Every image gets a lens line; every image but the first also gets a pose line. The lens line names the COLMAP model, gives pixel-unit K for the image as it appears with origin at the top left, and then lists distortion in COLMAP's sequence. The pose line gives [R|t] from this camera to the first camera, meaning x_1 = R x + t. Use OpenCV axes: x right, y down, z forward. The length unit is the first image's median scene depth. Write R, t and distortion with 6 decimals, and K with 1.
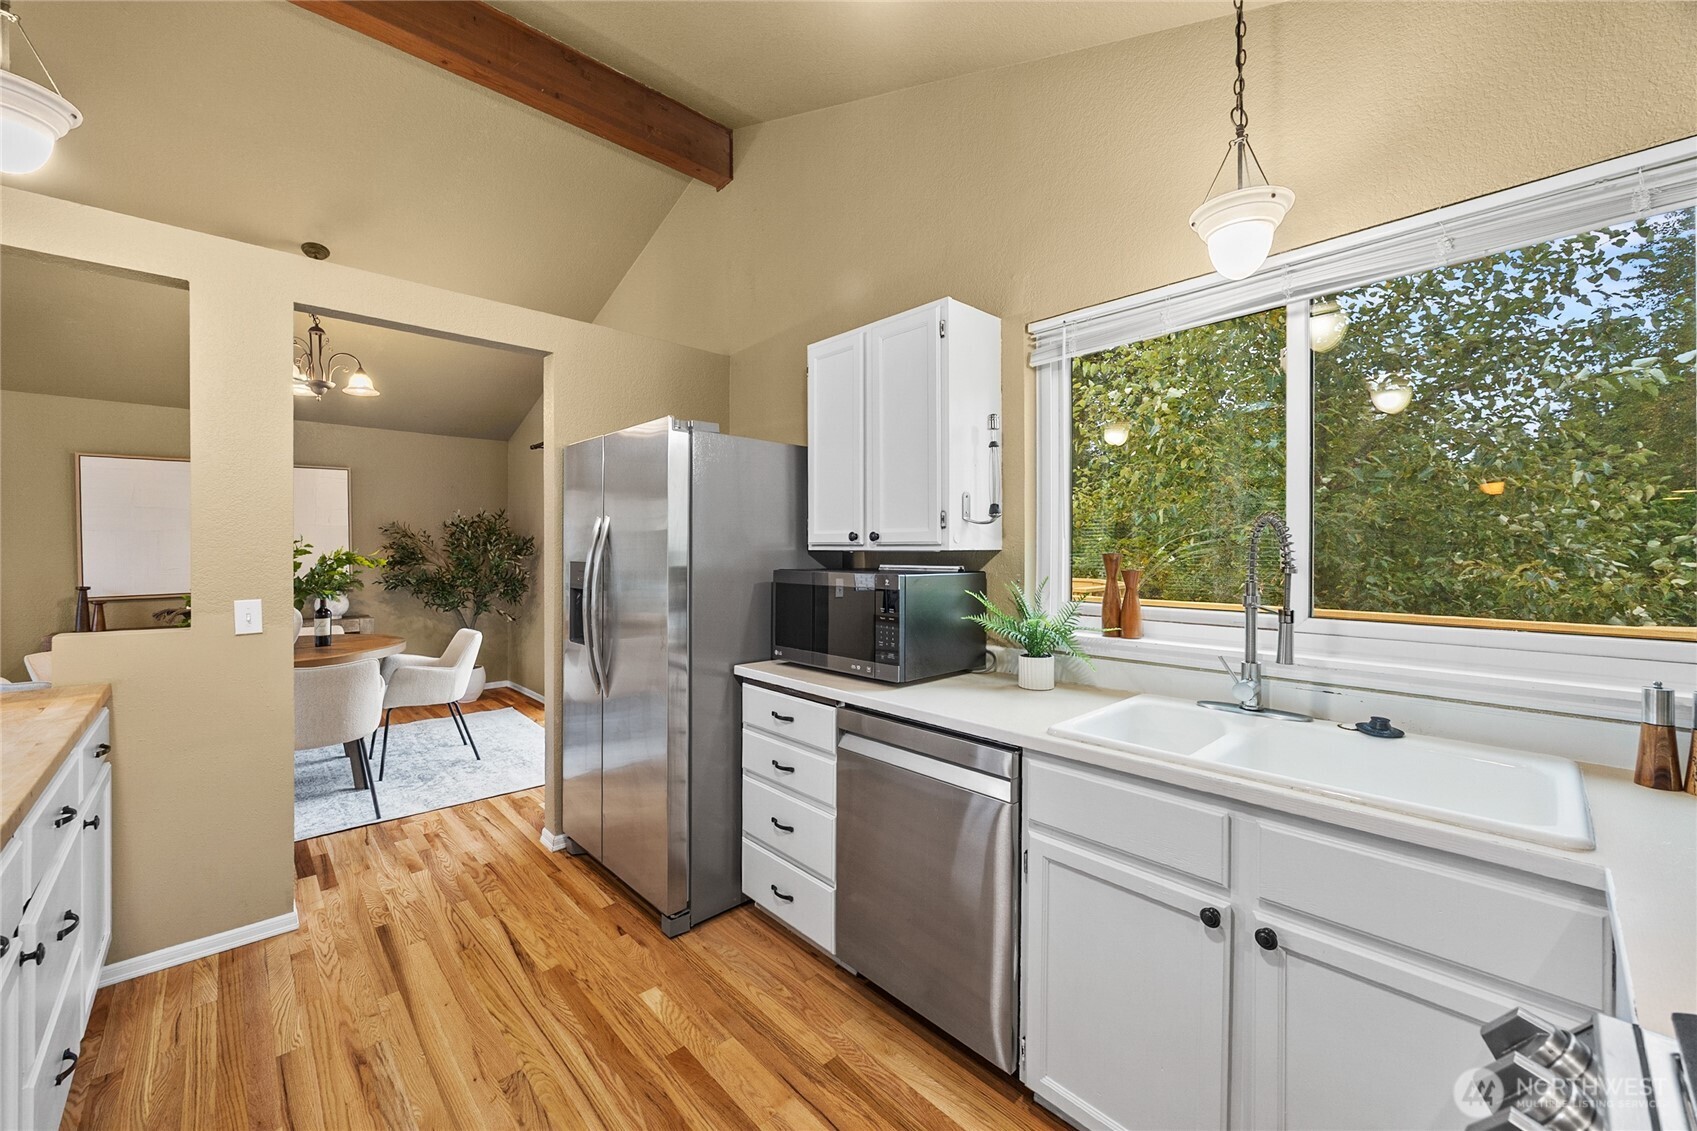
lens RADIAL K [[655.5, 0, 841.4], [0, 655.5, 554.5], [0, 0, 1]] dist [-0.000465, 0.000266]
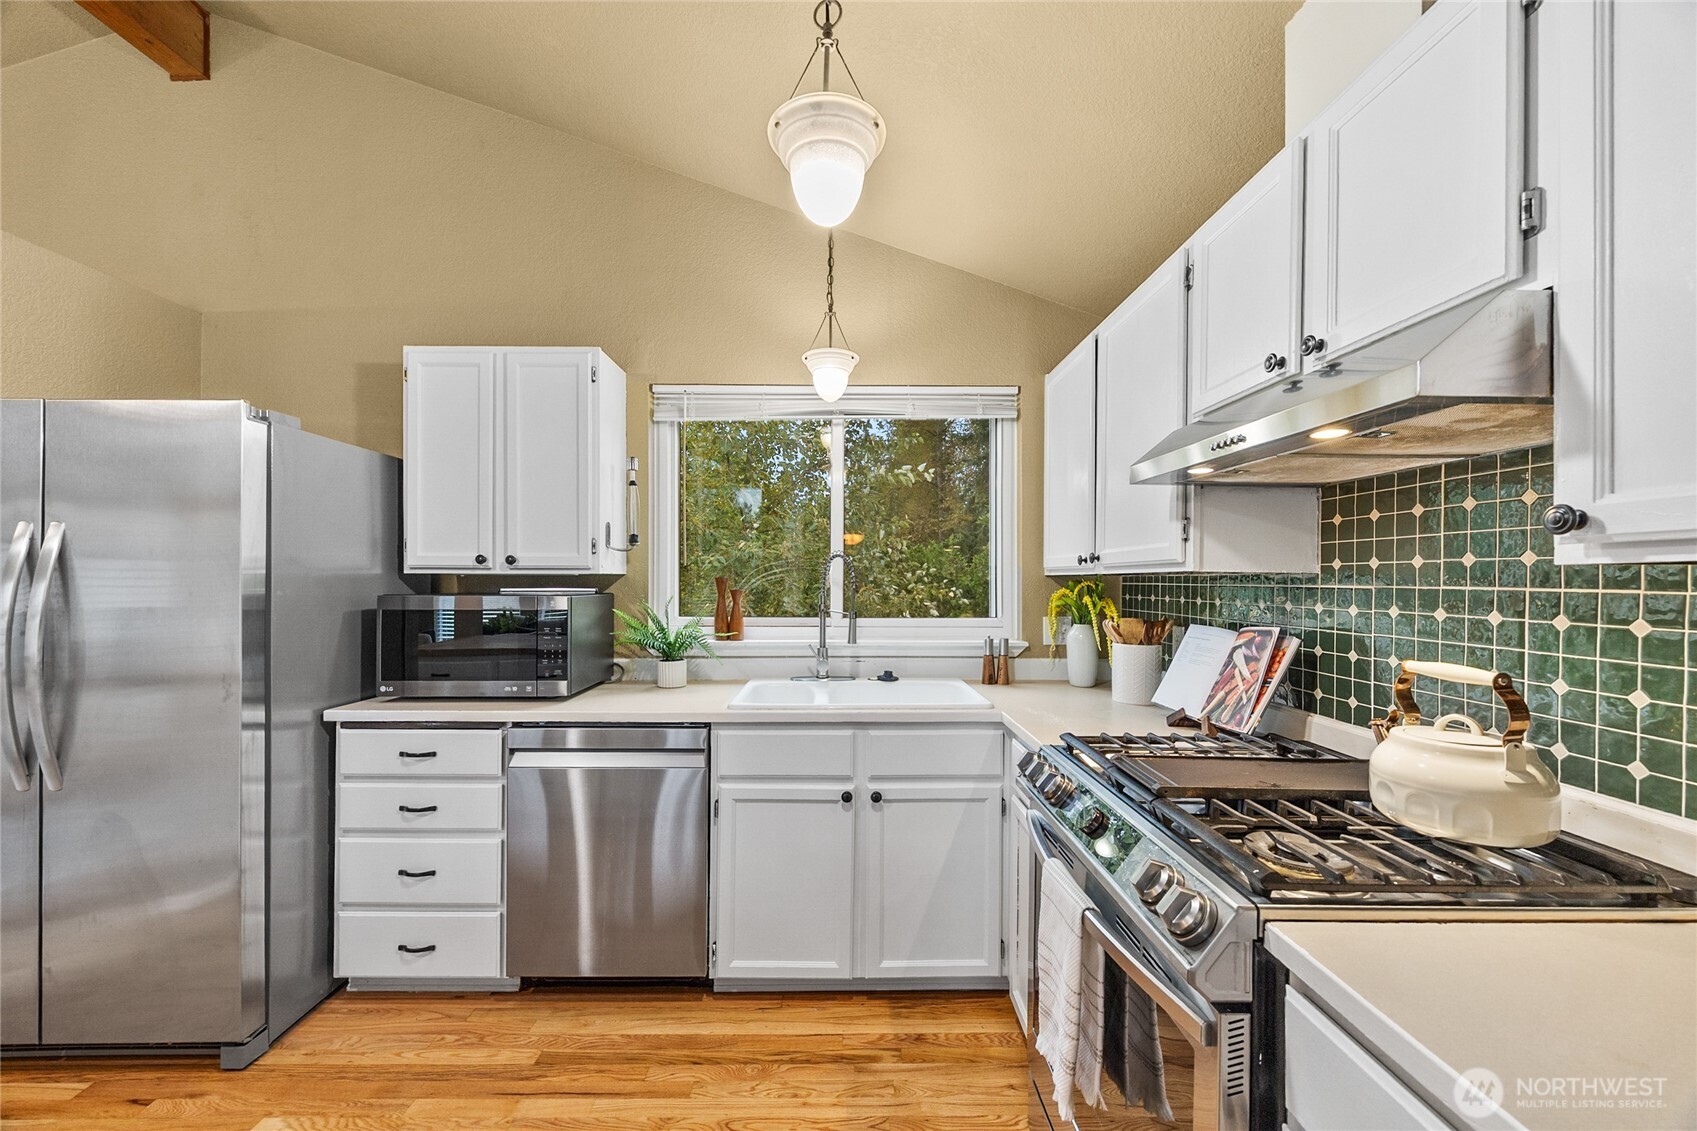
lens RADIAL K [[650.9, 0, 844.7], [0, 650.9, 578.5], [0, 0, 1]] dist [-0.002381, -0.000016]
pose [[0.673940, 0.001577, 0.738785, -0.341311], [0.003276, 0.999982, -0.005123, 0.007996], [-0.738779, 0.005873, 0.673922, -0.051453]]
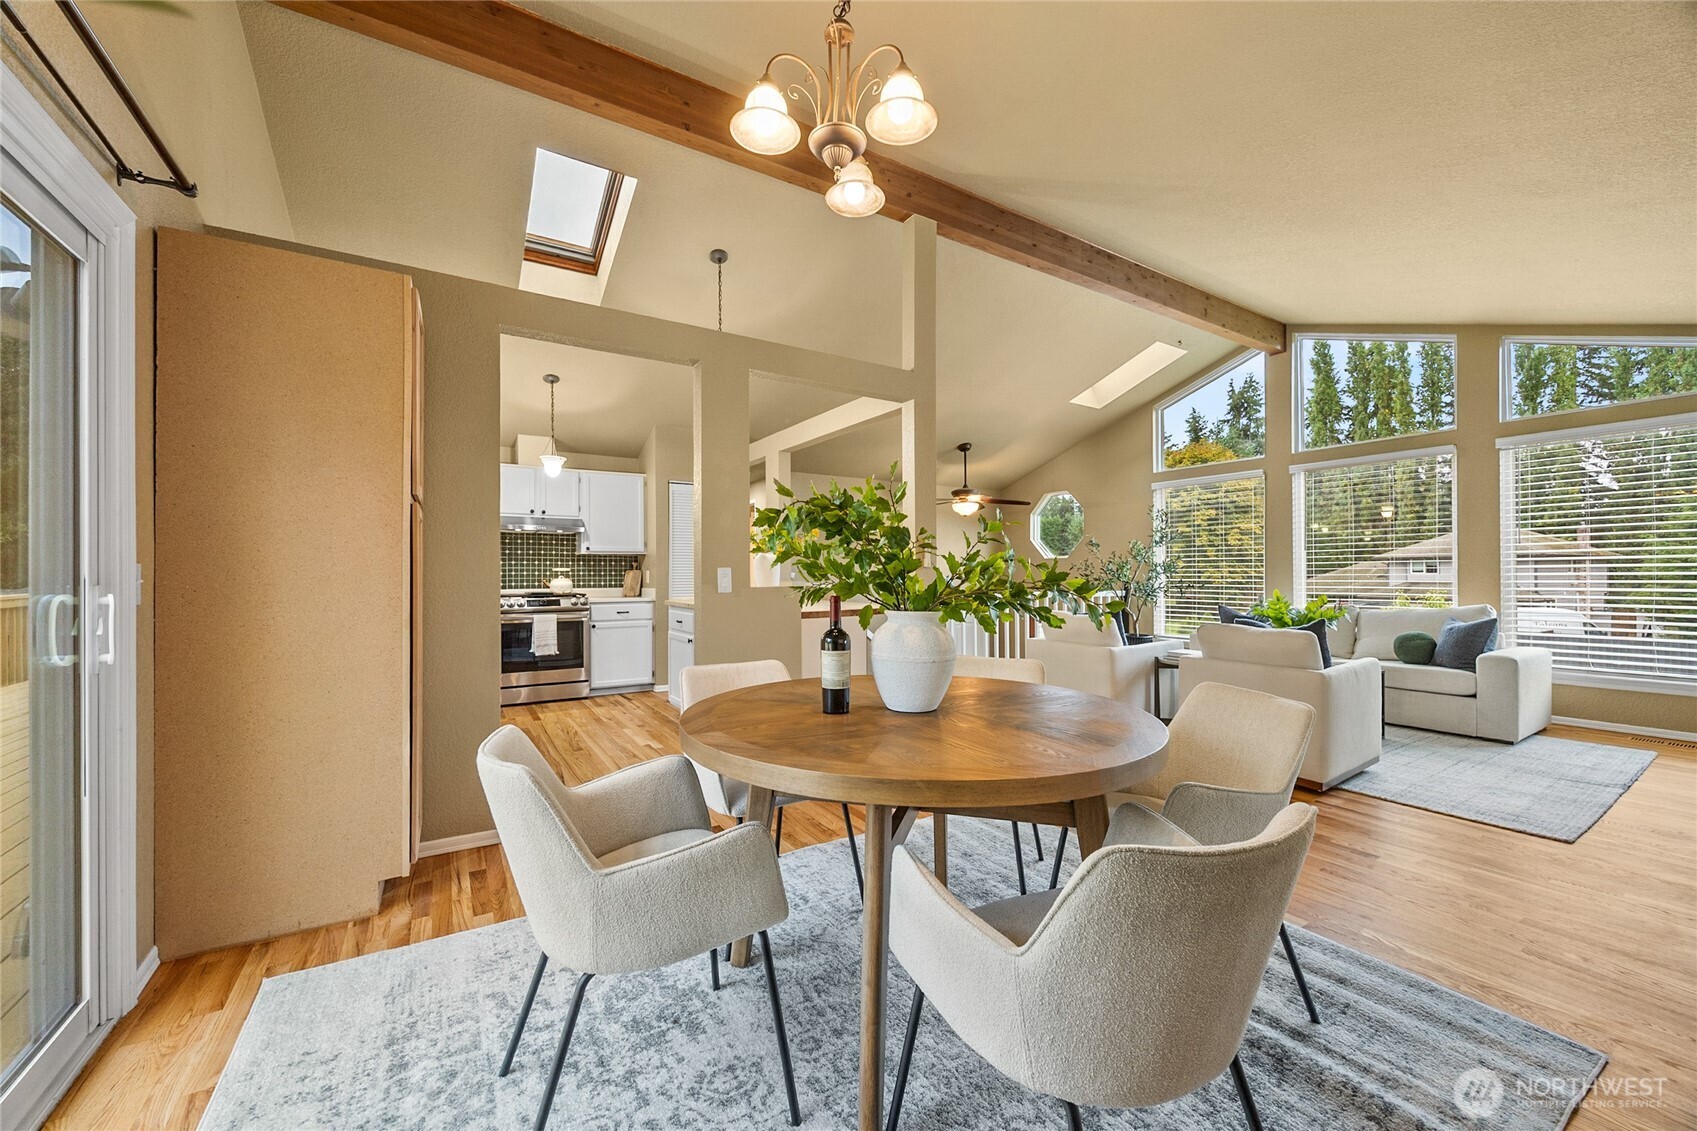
lens RADIAL K [[647.2, 0, 838.7], [0, 647.2, 569.8], [0, 0, 1]] dist [-0.005112, -0.000079]
pose [[-0.980734, 0.003403, 0.195316, -1.435994], [0.004041, 0.999988, 0.002870, 0.064807], [-0.195304, 0.003604, -0.980736, 2.364120]]
